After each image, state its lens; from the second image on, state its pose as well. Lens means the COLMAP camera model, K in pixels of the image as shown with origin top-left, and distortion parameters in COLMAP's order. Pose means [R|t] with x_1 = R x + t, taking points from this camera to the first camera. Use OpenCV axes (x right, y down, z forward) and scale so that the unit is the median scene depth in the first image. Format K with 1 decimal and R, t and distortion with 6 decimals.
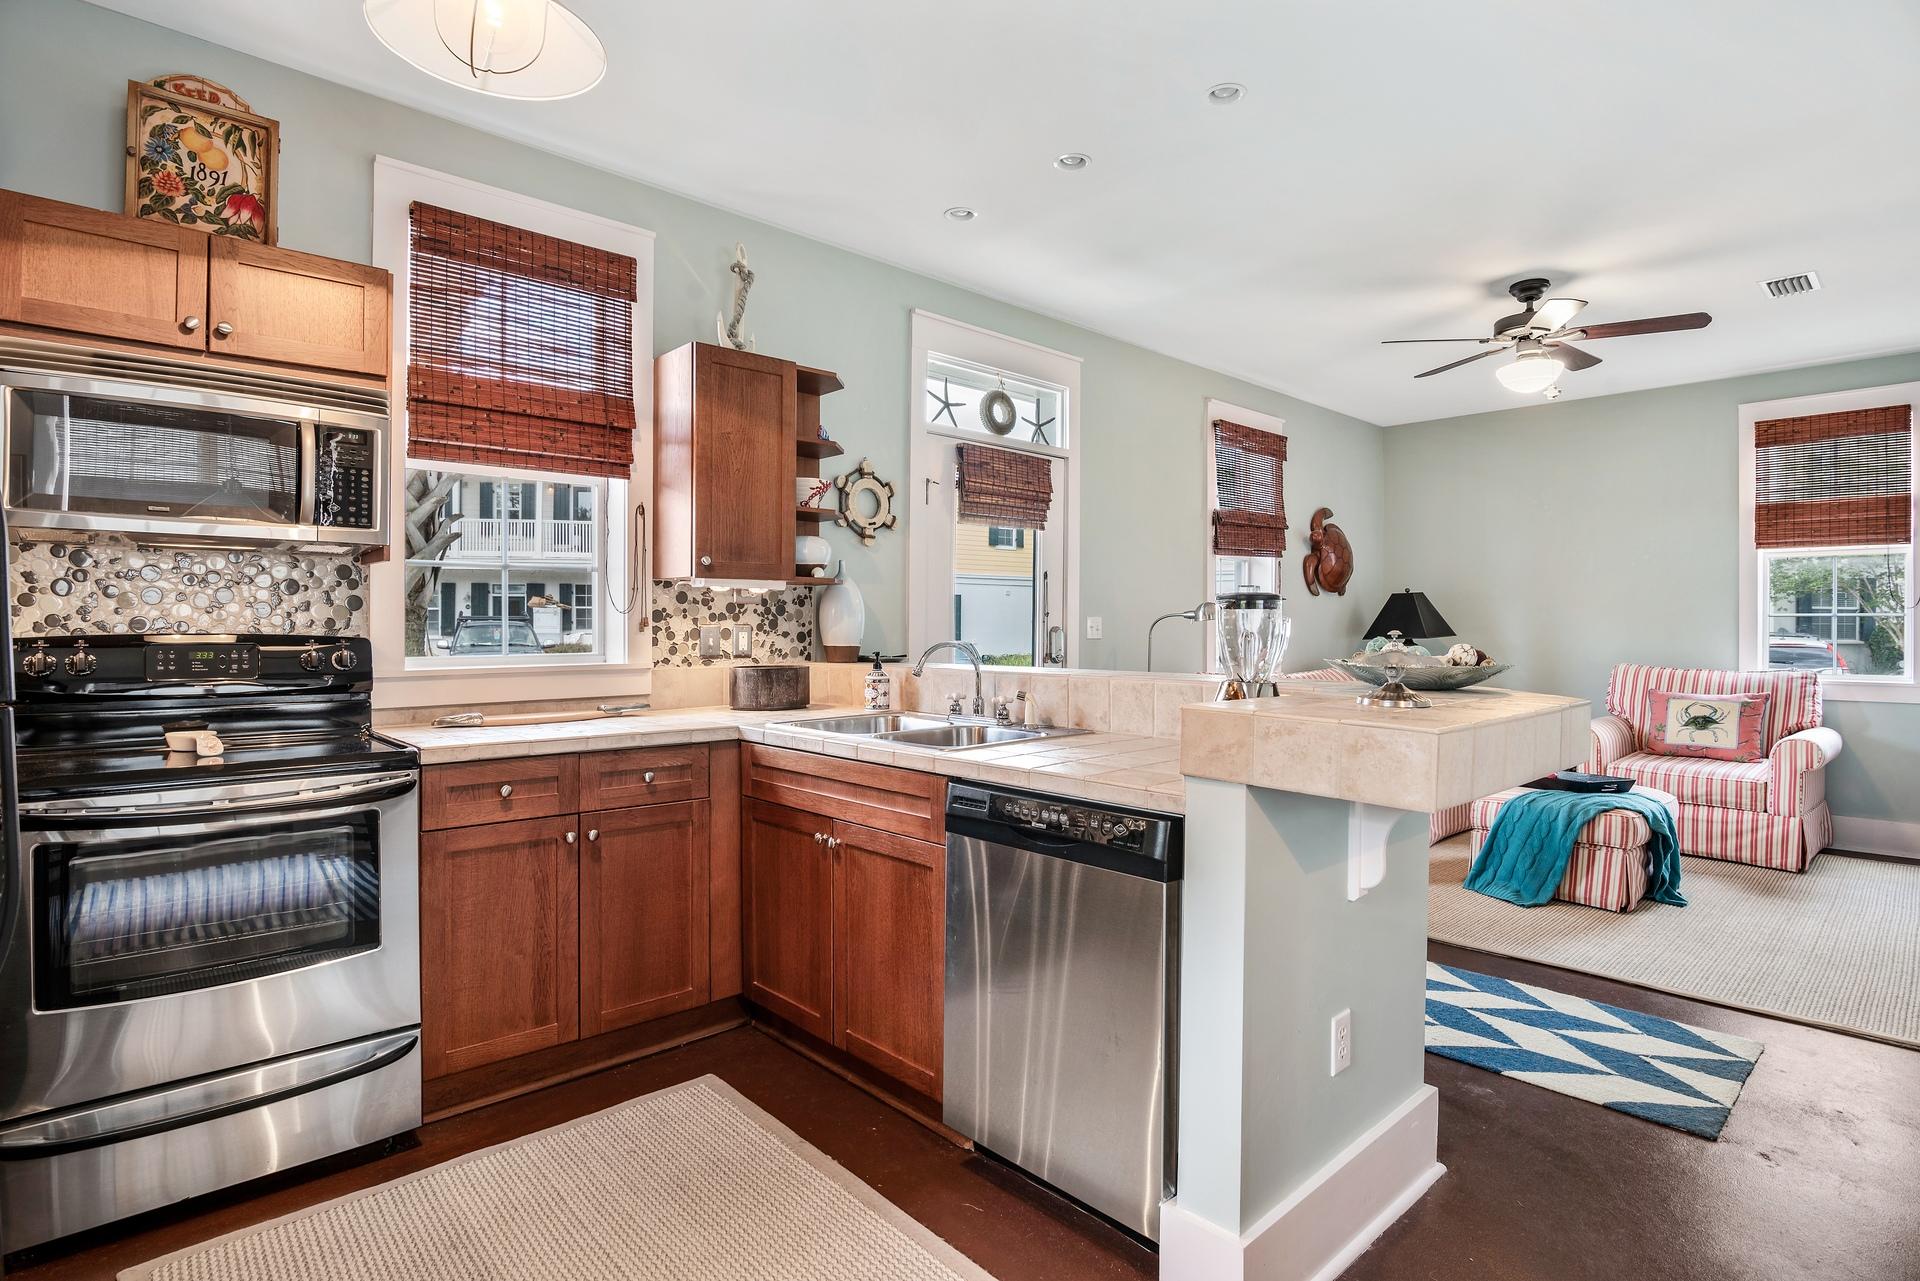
lens RADIAL K [[948.4, 0, 958.3], [0, 948.4, 640.0], [0, 0, 1]] dist [-0.005129, -0.000474]
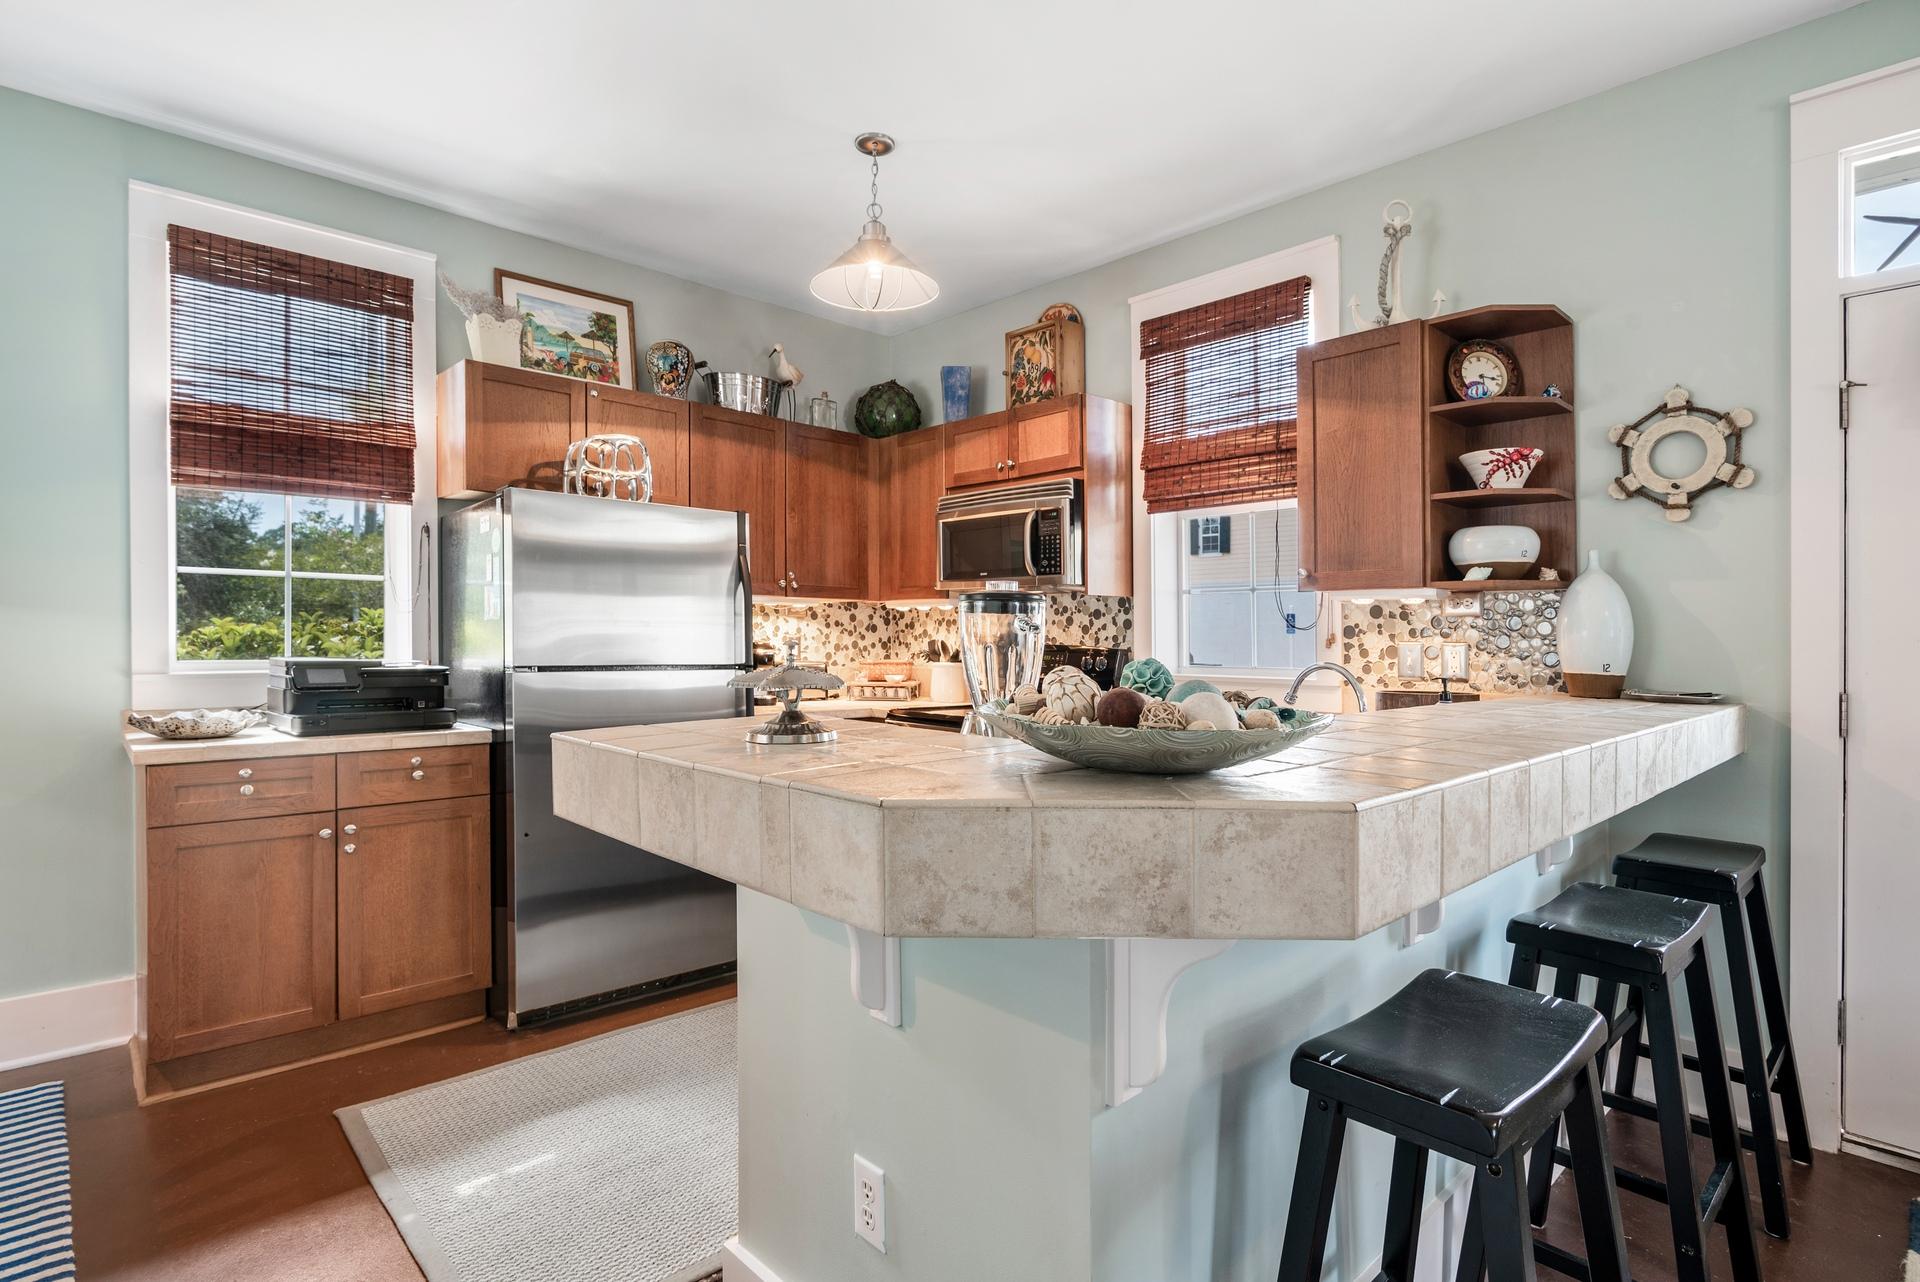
lens RADIAL K [[948.4, 0, 958.3], [0, 948.4, 640.5], [0, 0, 1]] dist [-0.005129, -0.000474]
pose [[0.039992, 0.002939, -0.999196, 0.611026], [-0.021831, 0.999760, 0.002067, -0.010382], [0.998961, 0.021731, 0.040047, 0.569231]]
